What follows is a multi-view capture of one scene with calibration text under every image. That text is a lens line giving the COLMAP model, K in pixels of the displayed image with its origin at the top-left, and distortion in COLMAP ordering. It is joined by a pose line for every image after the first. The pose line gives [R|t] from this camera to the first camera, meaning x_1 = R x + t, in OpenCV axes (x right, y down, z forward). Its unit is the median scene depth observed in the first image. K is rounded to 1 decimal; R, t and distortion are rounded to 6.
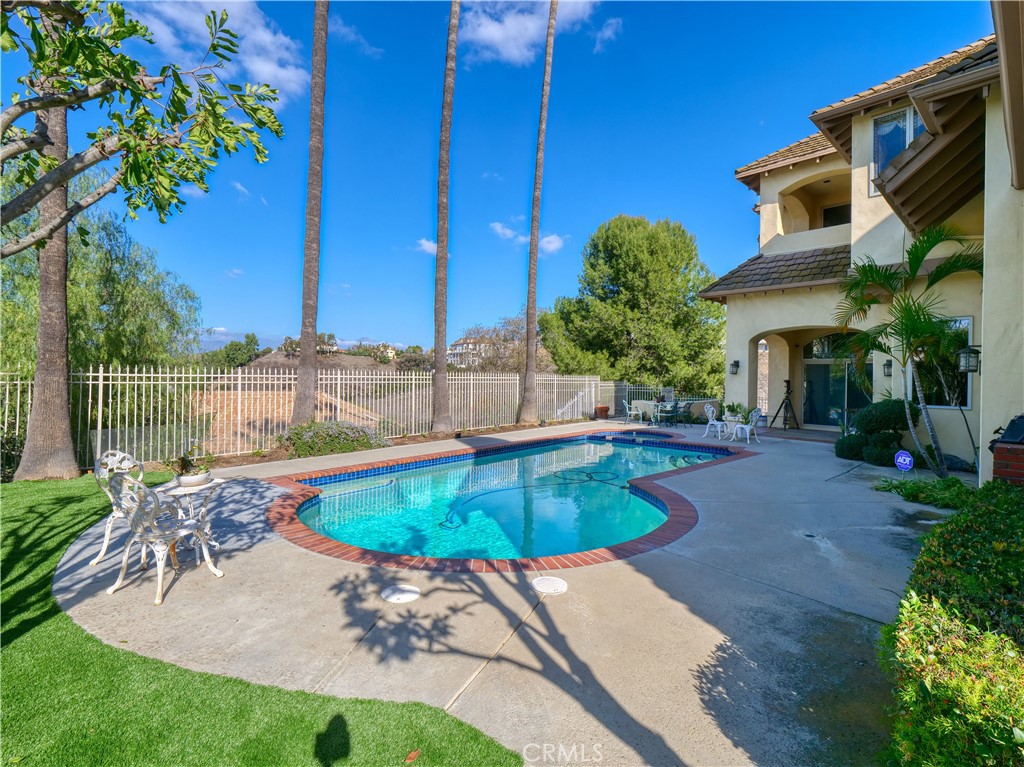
lens RADIAL K [[480.8, 0, 512.0], [0, 480.8, 383.5], [0, 0, 1]] dist [-0.000104, -0.000040]
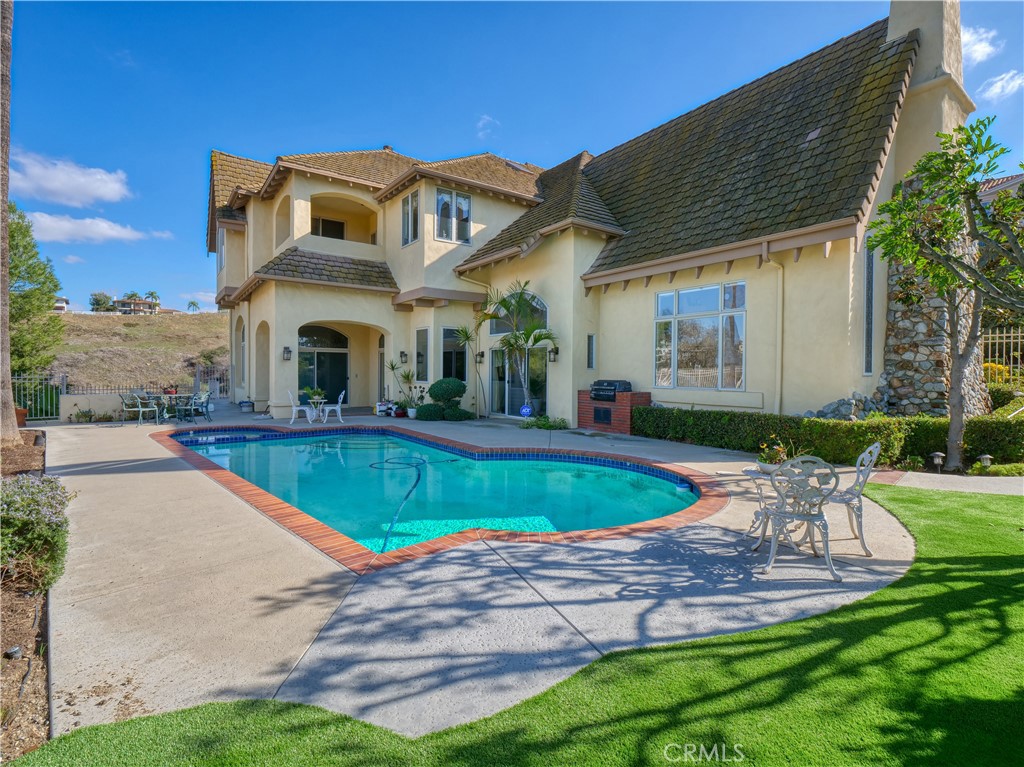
lens RADIAL K [[480.8, 0, 512.0], [0, 480.8, 383.5], [0, 0, 1]] dist [-0.000104, -0.000040]
pose [[0.138304, -0.036633, 0.989712, -1.338671], [0.006479, 0.999328, 0.036083, -0.007988], [-0.990369, 0.001422, 0.138448, 1.062005]]
